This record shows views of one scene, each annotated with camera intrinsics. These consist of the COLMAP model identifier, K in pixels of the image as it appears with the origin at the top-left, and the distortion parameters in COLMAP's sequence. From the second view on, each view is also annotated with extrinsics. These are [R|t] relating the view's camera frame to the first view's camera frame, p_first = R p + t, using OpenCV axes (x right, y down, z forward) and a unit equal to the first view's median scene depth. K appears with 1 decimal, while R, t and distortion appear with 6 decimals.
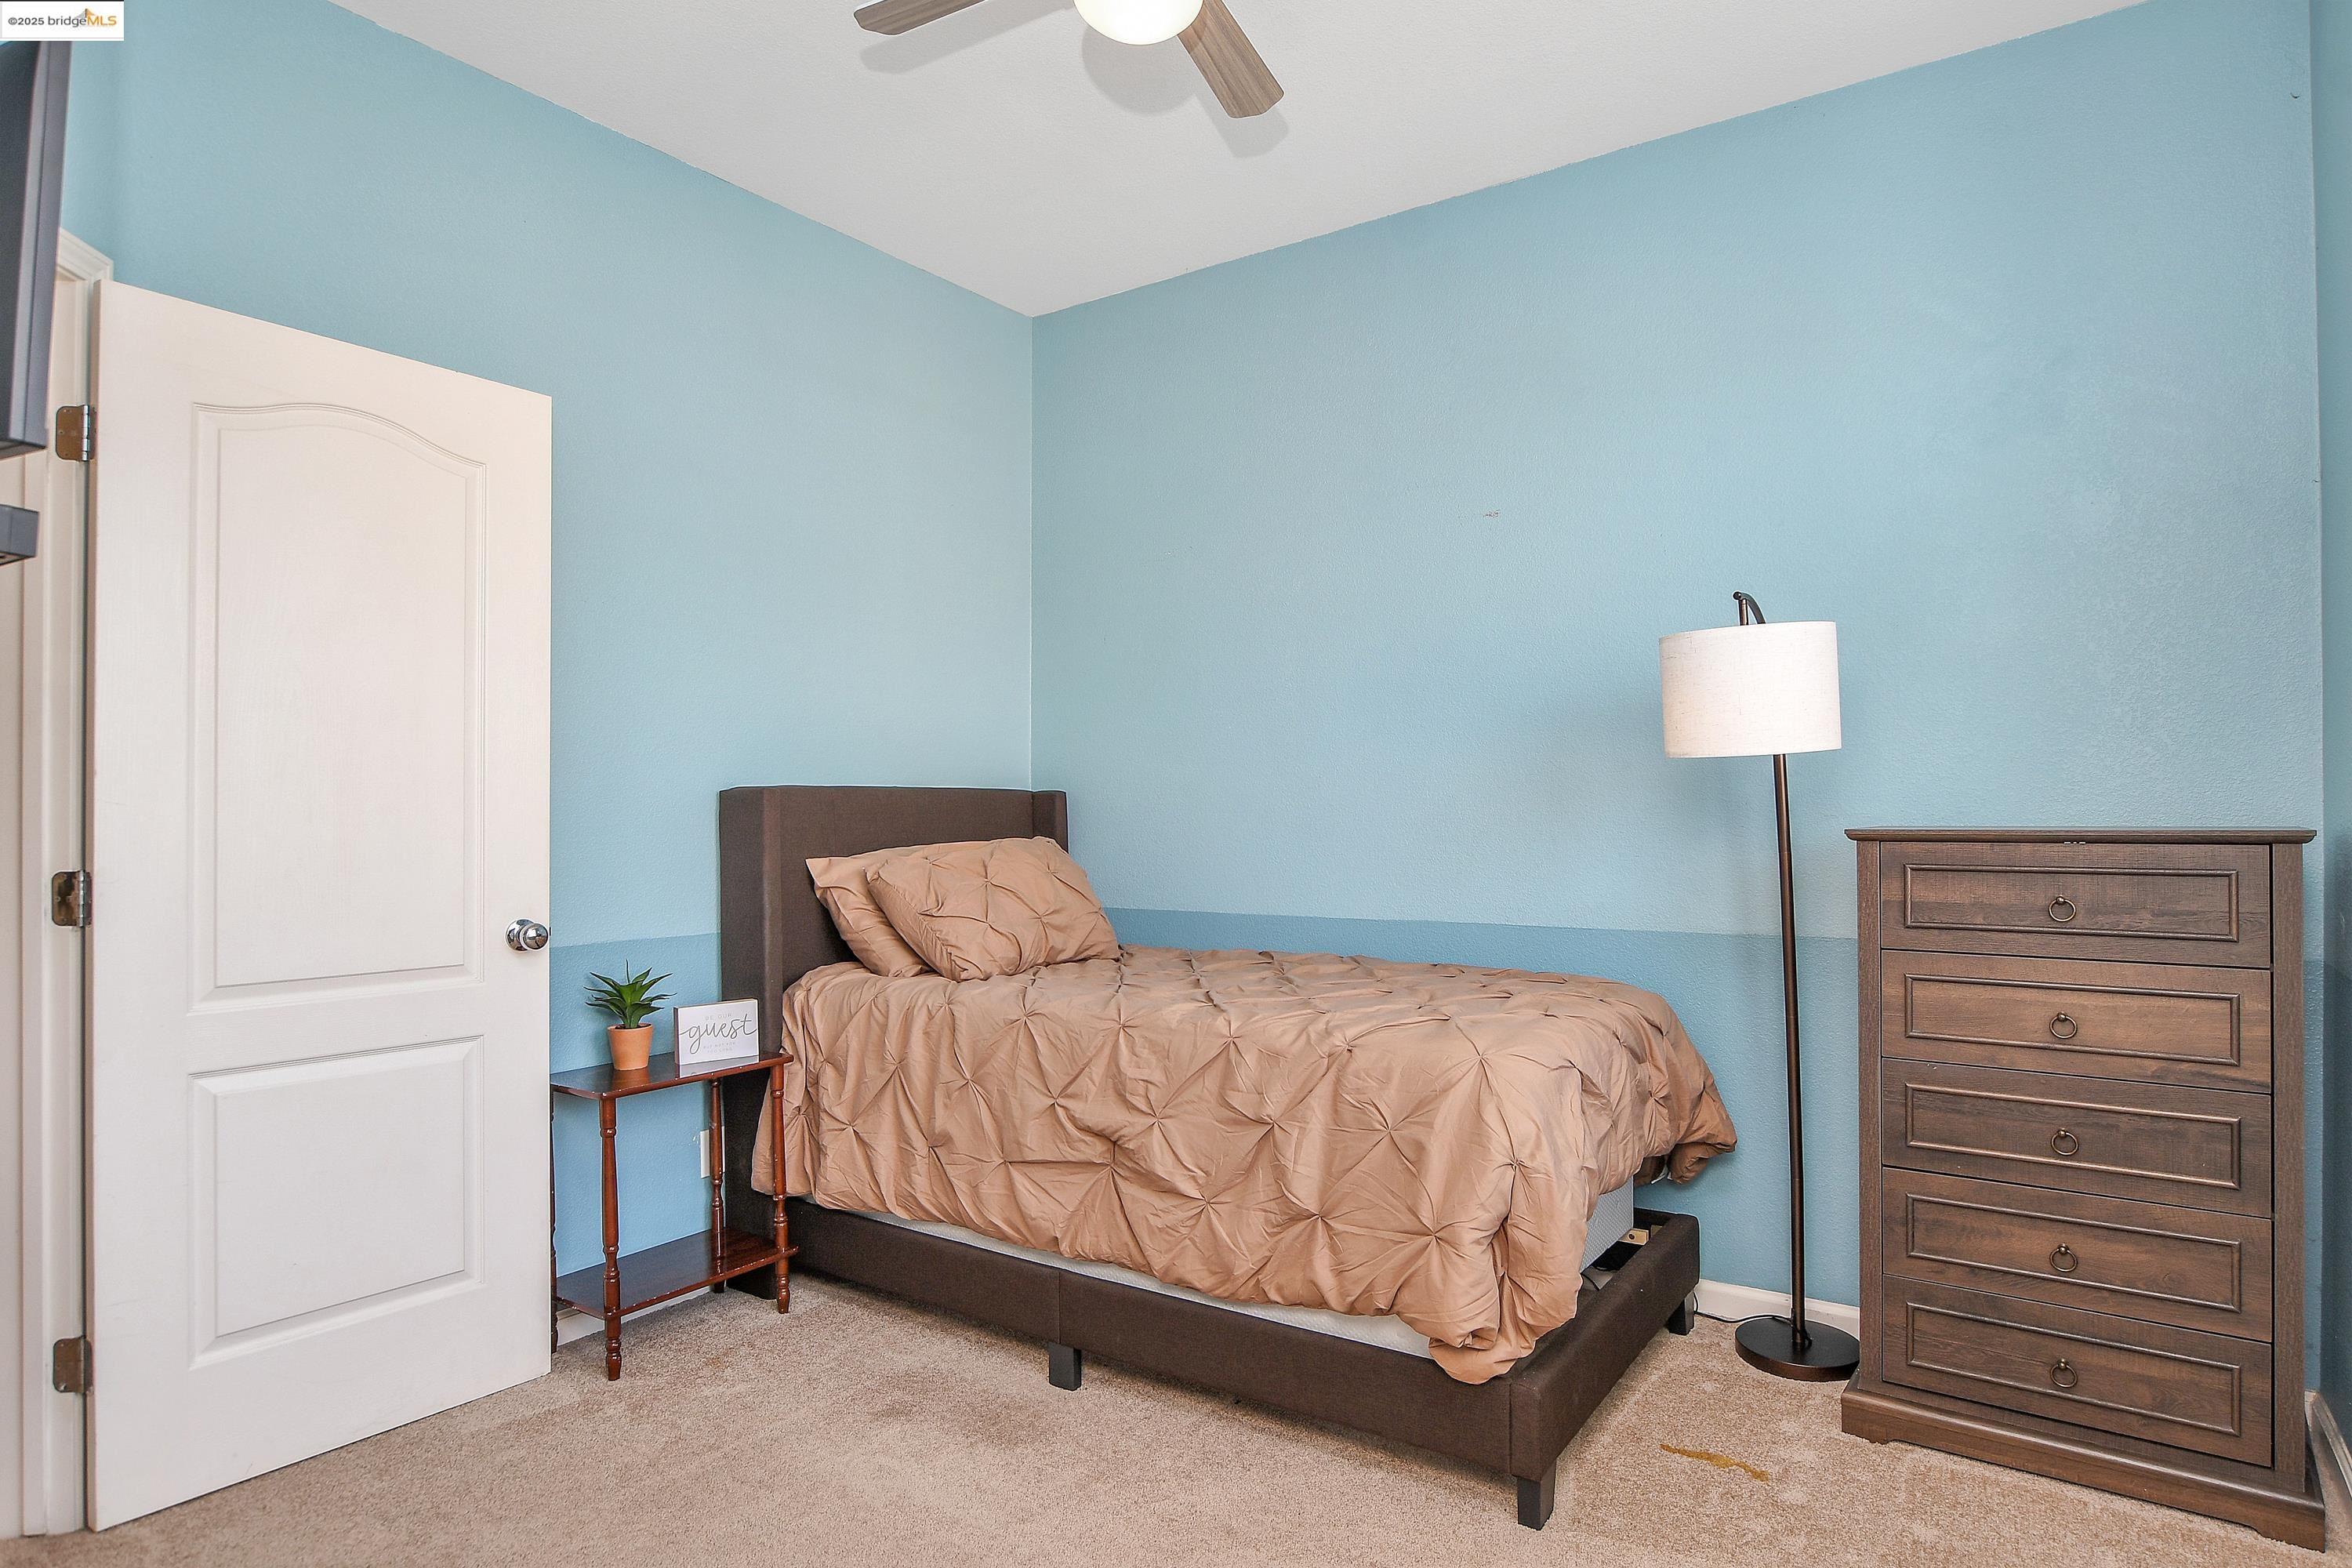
lens RADIAL K [[1269.1, 0, 1179.5], [0, 1269.1, 788.6], [0, 0, 1]] dist [-0.025435, 0.001648]
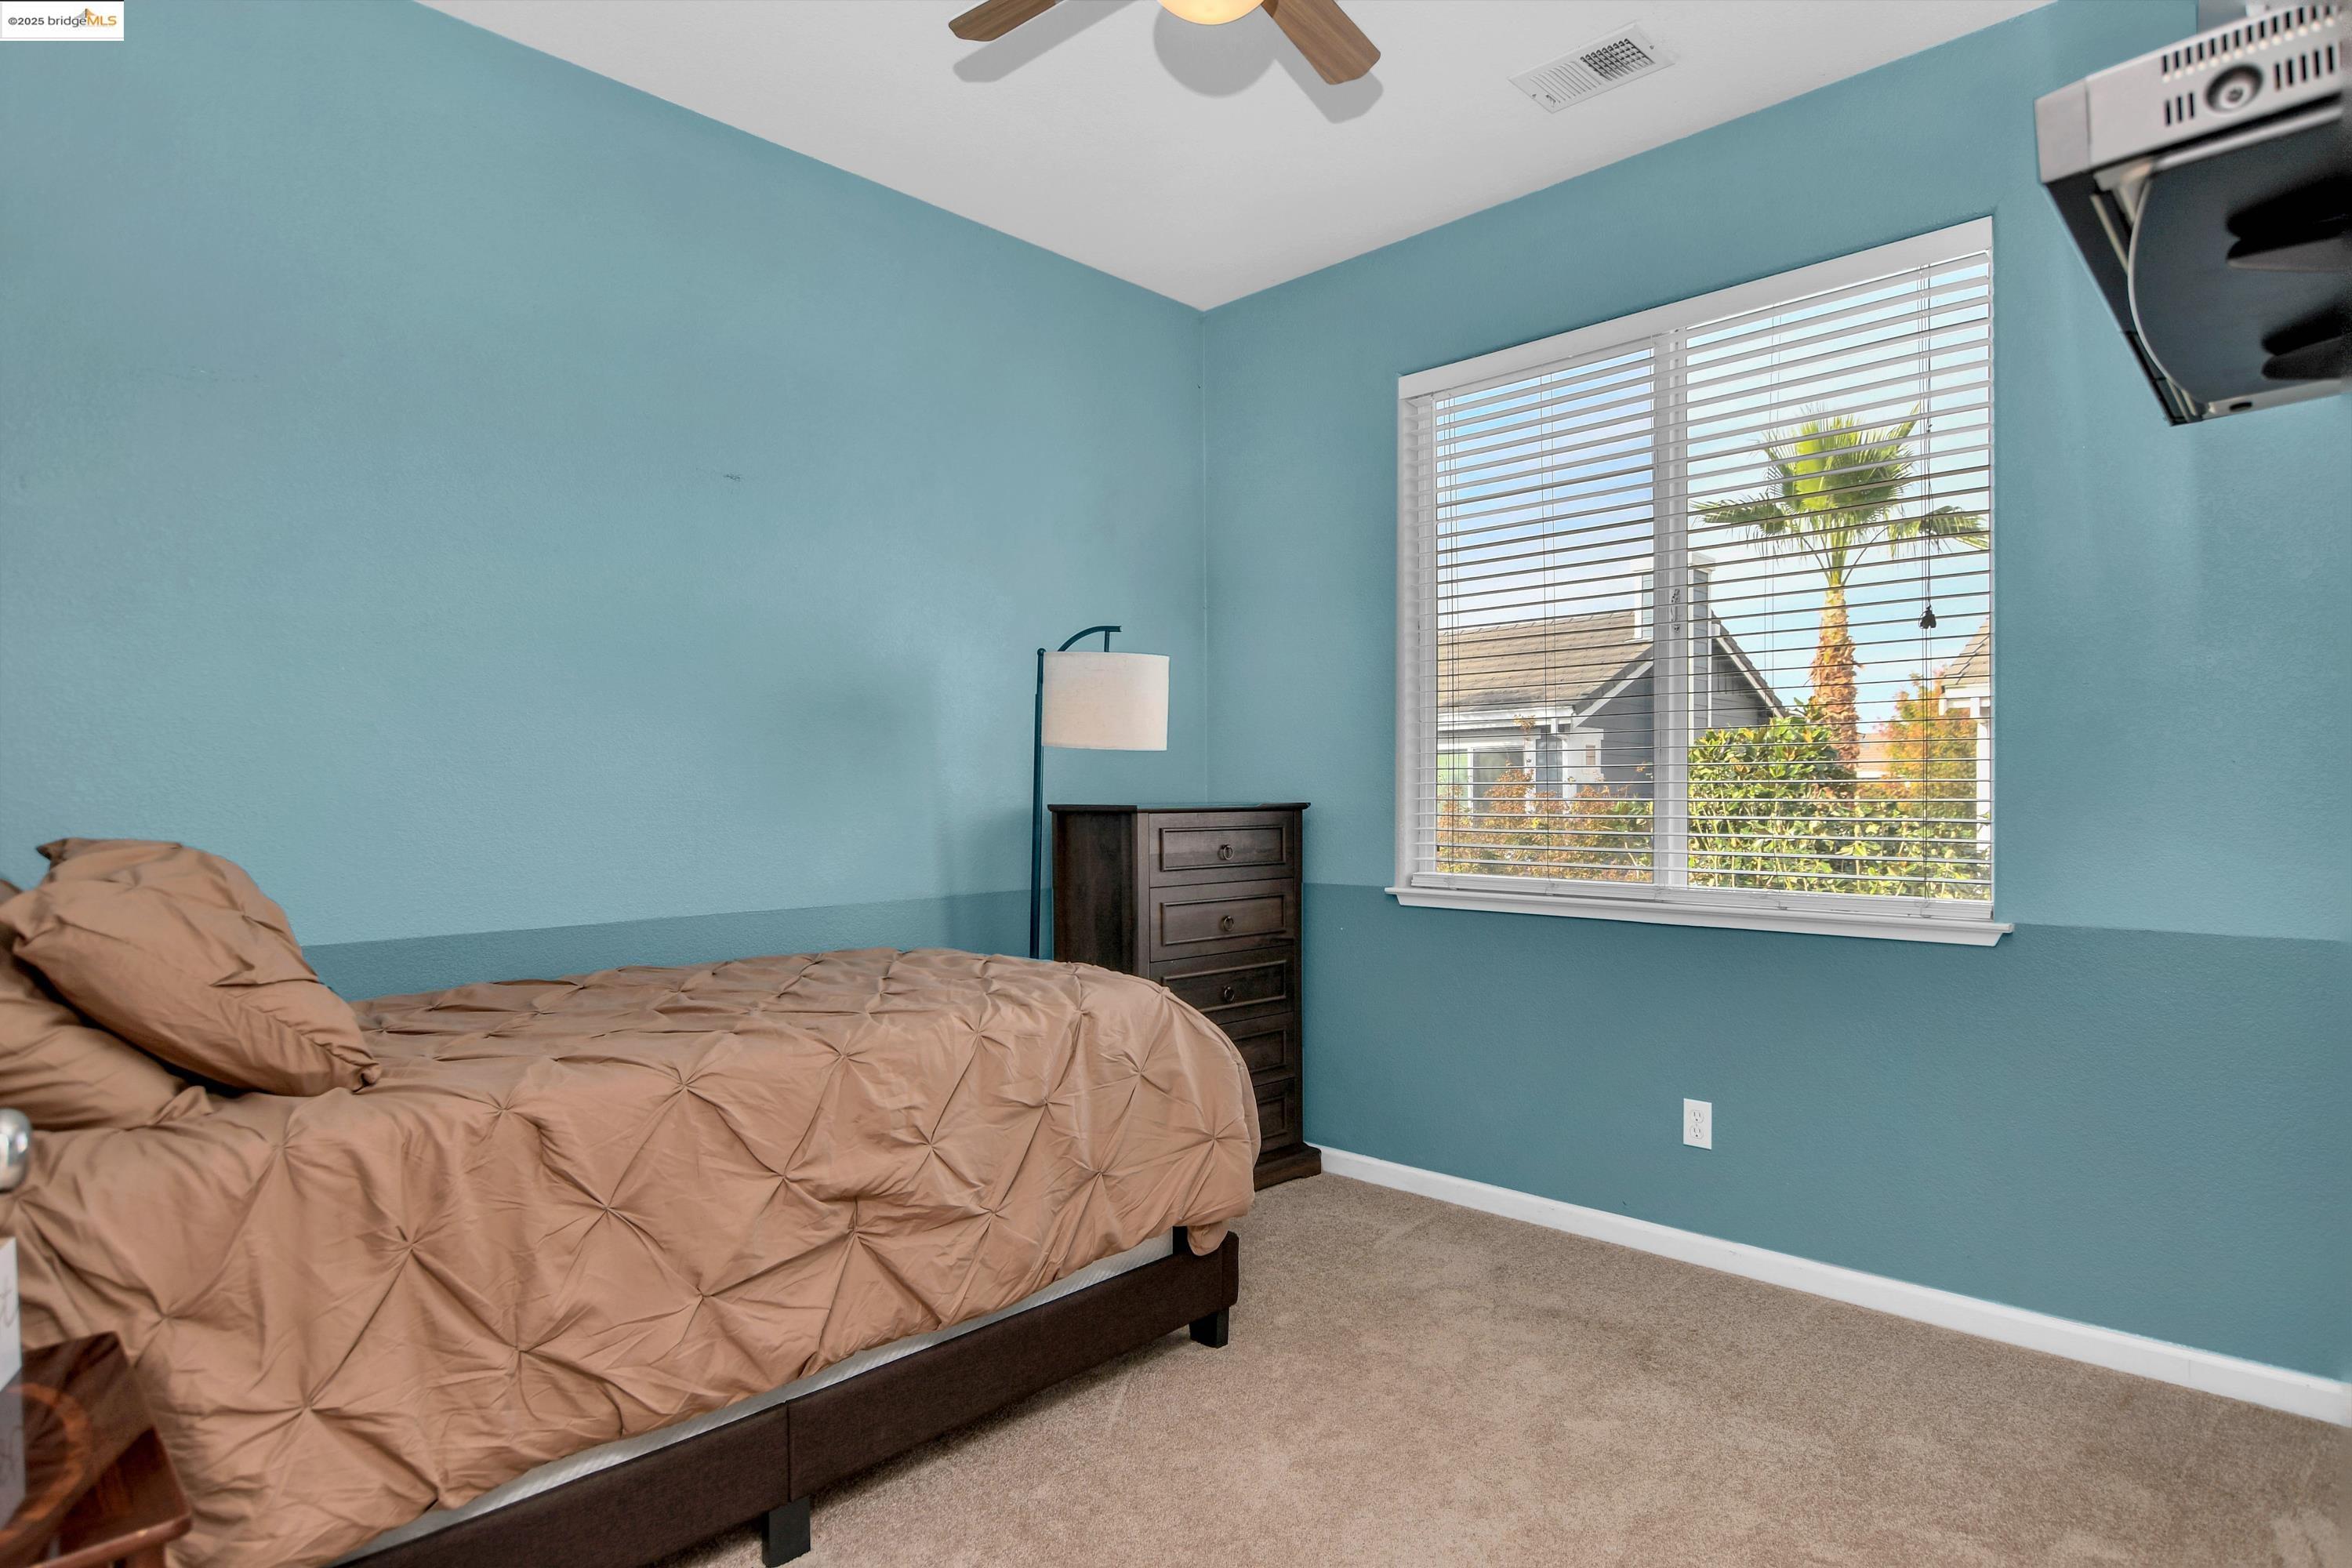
lens RADIAL K [[1276.9, 0, 1180.5], [0, 1276.9, 788.4], [0, 0, 1]] dist [-0.023395, 0.004126]
pose [[0.167945, 0.010006, 0.985746, -0.833718], [-0.010929, 0.999906, -0.008288, 0.024887], [-0.985736, -0.009381, 0.168039, 0.686597]]
